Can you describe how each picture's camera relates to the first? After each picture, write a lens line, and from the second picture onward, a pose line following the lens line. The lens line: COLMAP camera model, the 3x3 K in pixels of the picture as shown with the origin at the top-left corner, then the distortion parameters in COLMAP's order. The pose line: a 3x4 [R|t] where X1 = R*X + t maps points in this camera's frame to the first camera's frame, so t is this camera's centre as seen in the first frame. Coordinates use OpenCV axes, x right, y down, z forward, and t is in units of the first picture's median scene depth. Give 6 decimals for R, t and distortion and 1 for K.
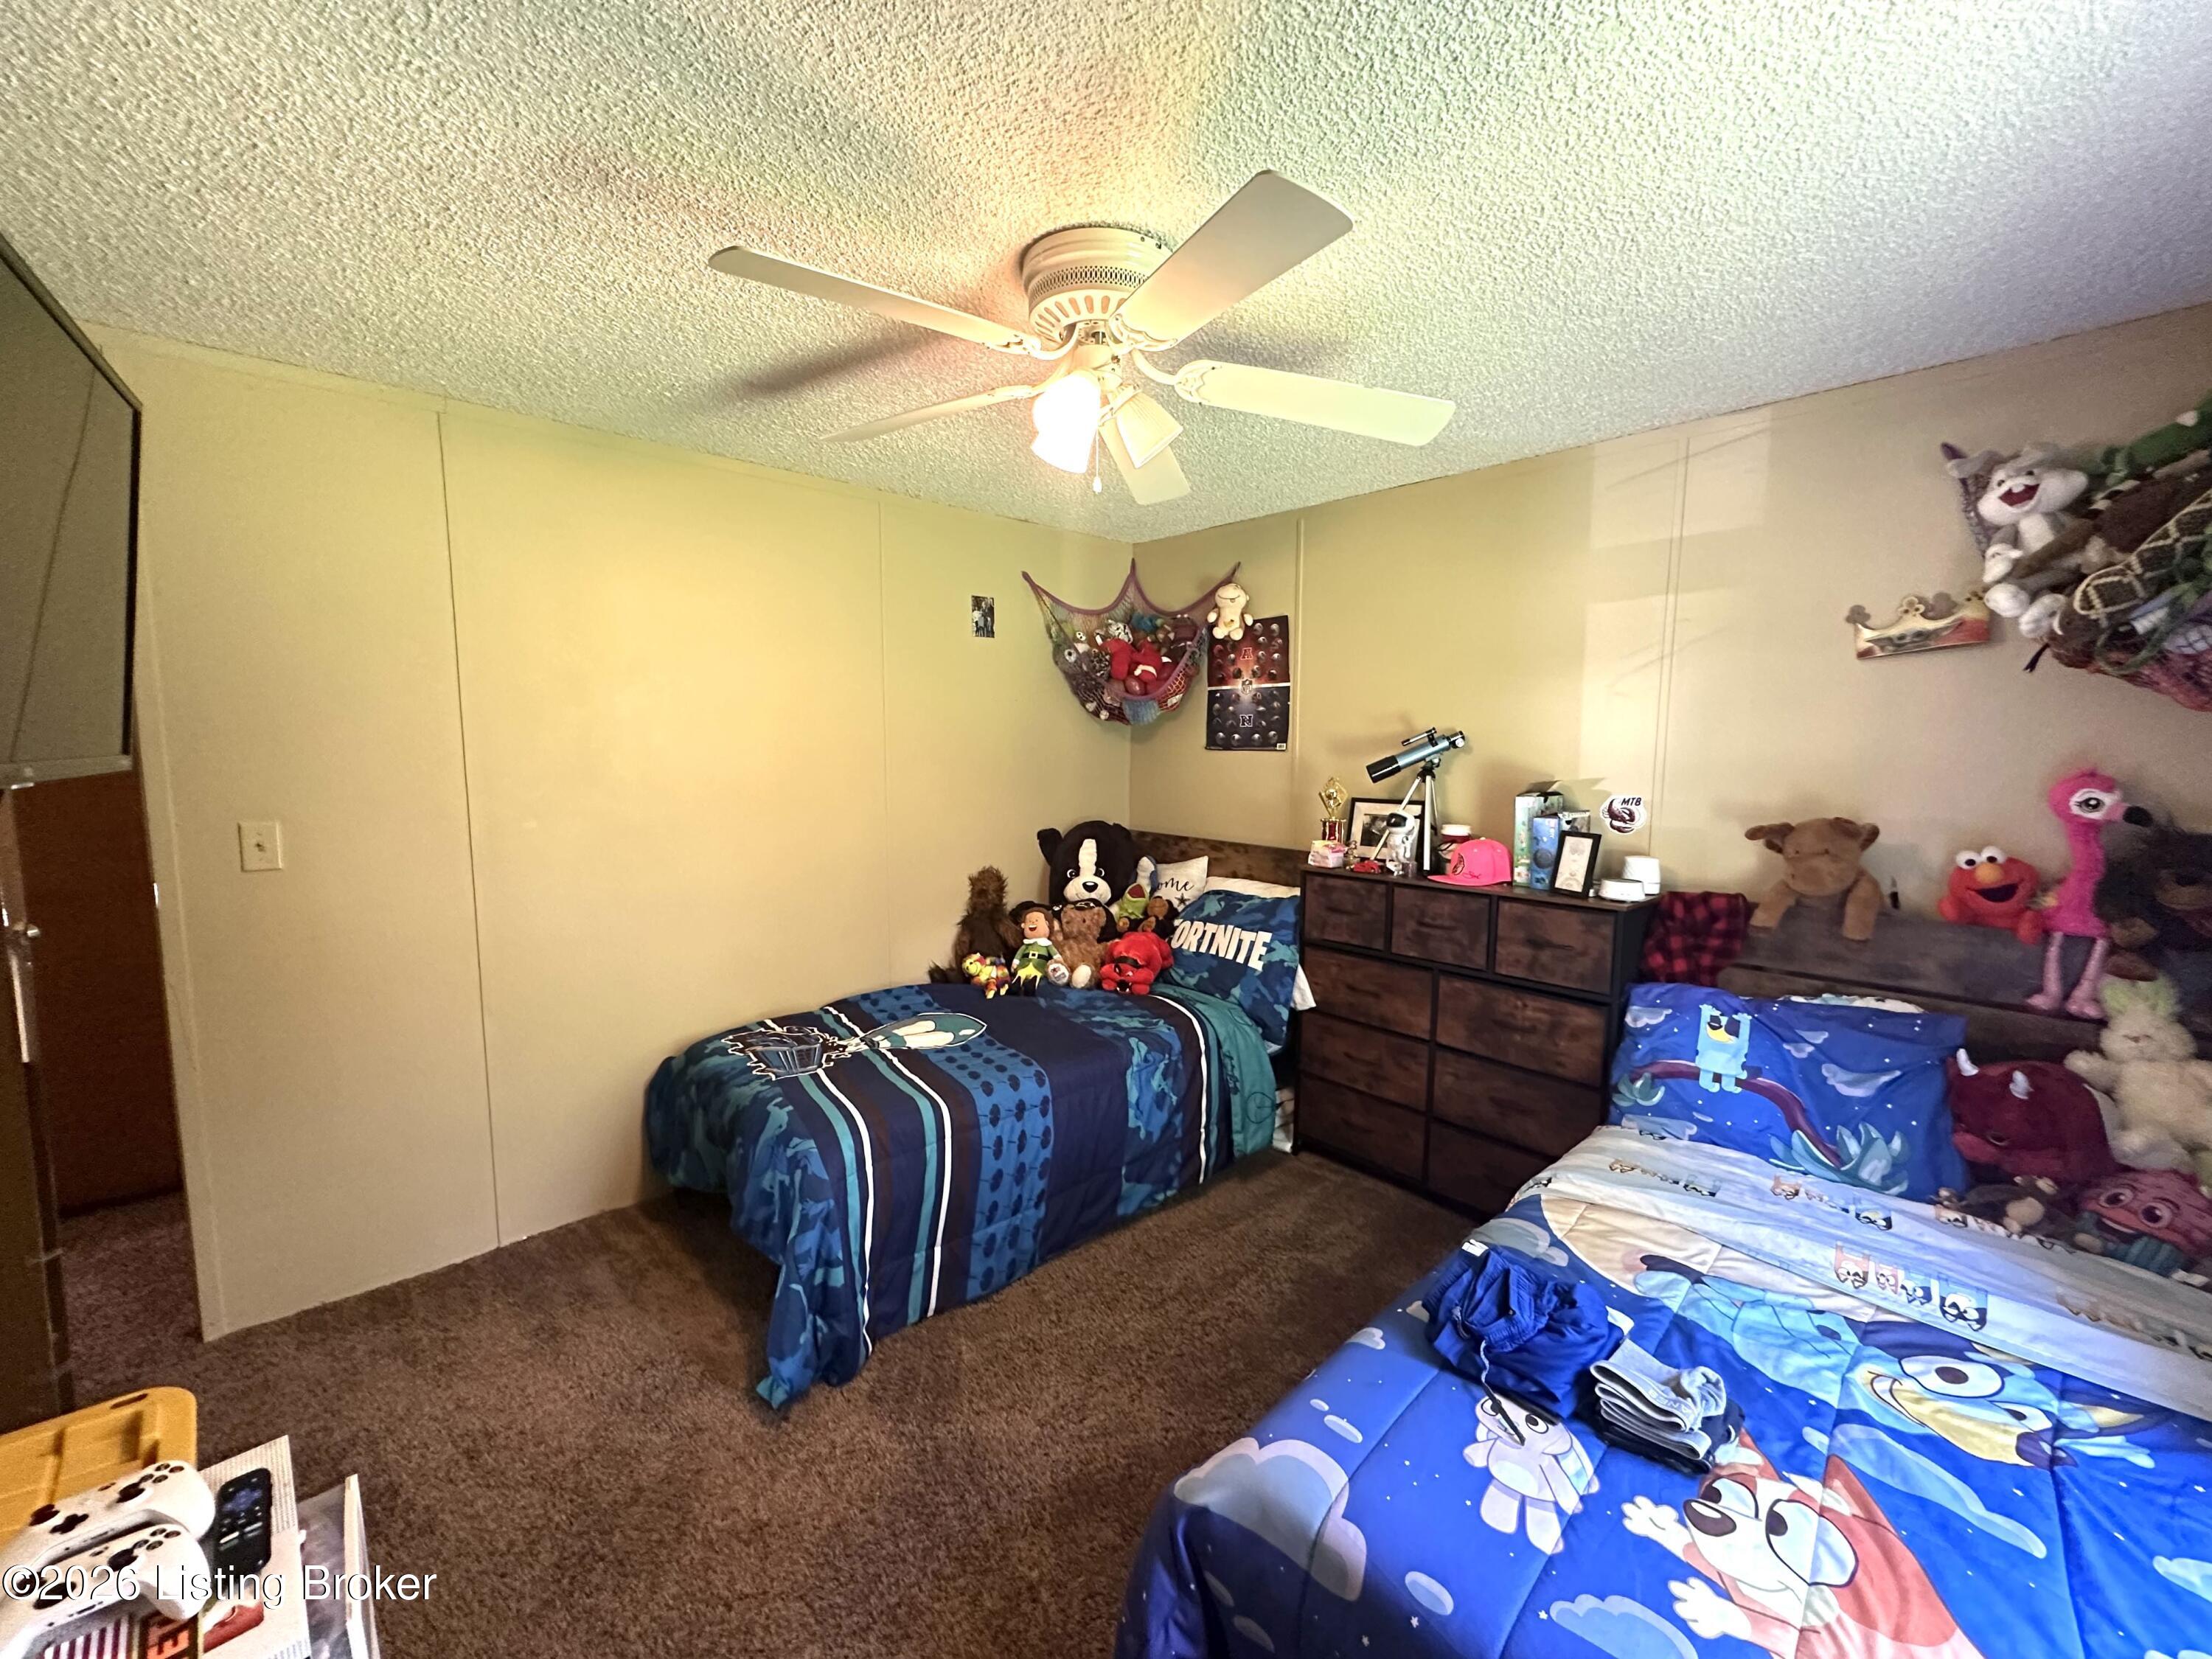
lens RADIAL K [[882.7, 0, 1107.3], [0, 882.7, 831.0], [0, 0, 1]] dist [-0.004786, 0.000120]
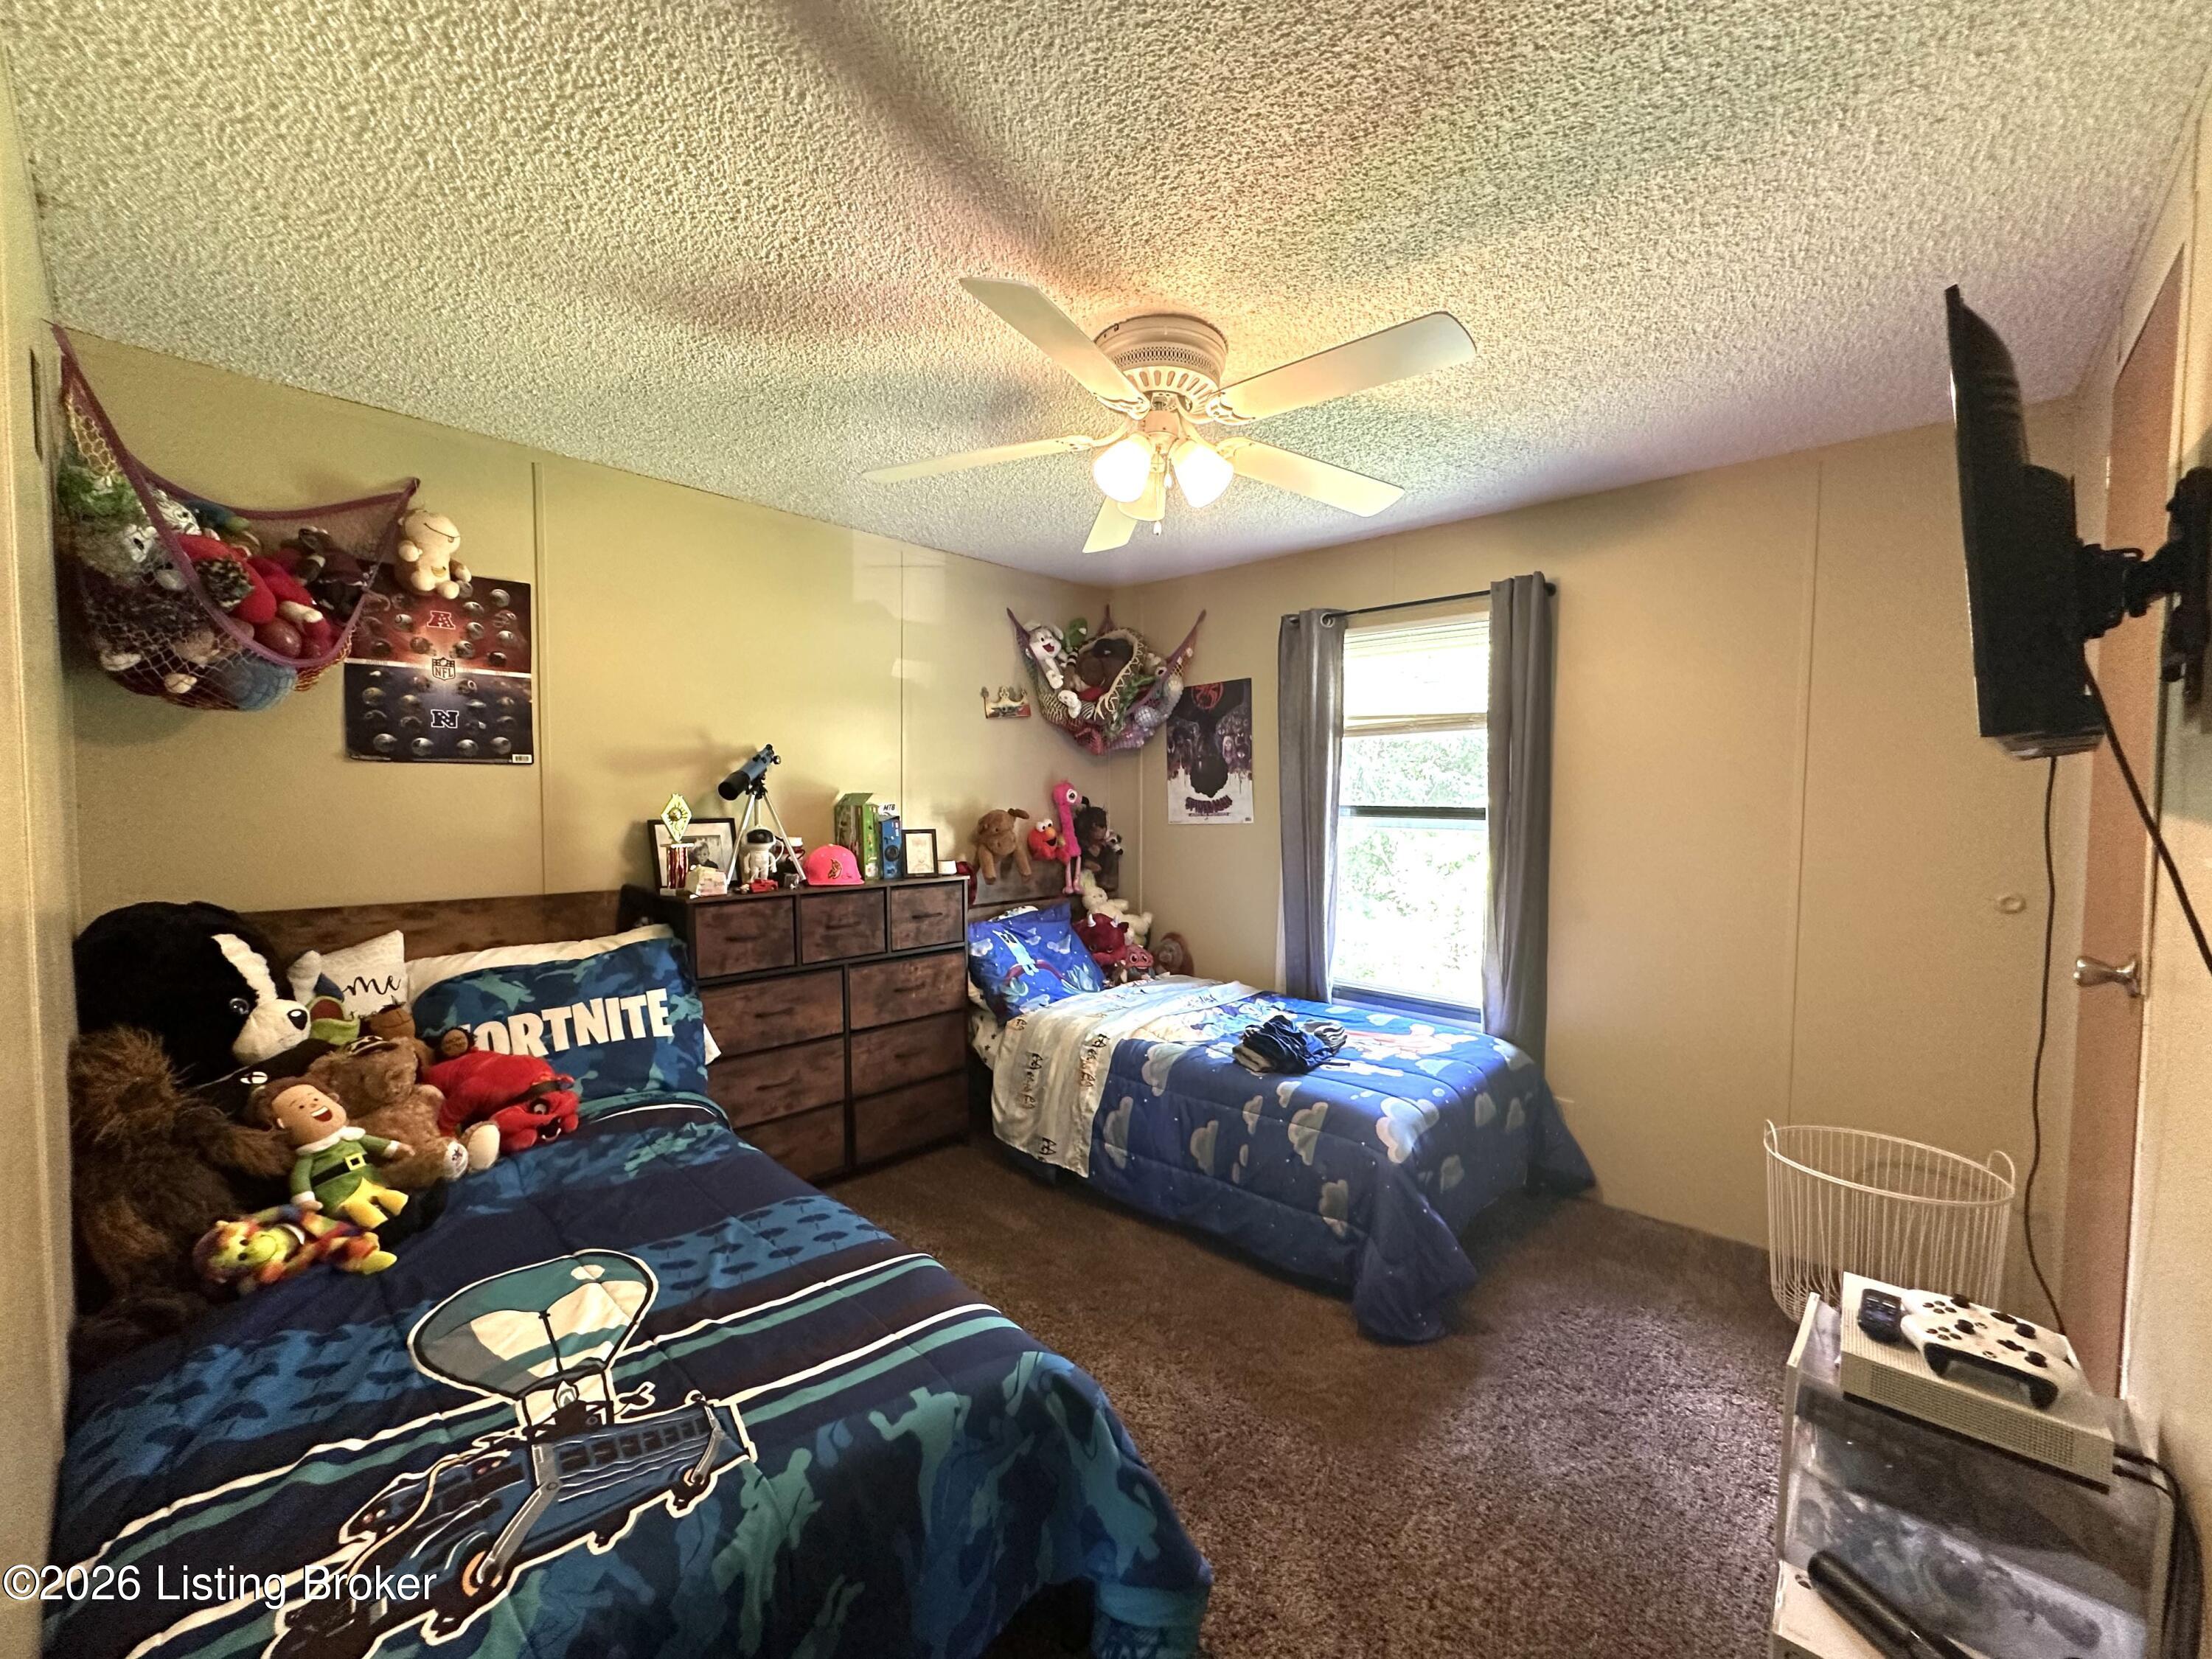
lens RADIAL K [[882.7, 0, 1107.3], [0, 882.7, 830.4], [0, 0, 1]] dist [-0.004786, 0.000120]
pose [[-0.073797, -0.051249, 0.995956, -0.704548], [0.090233, 0.994239, 0.057846, -0.042379], [-0.993183, 0.094136, -0.068748, 0.698694]]
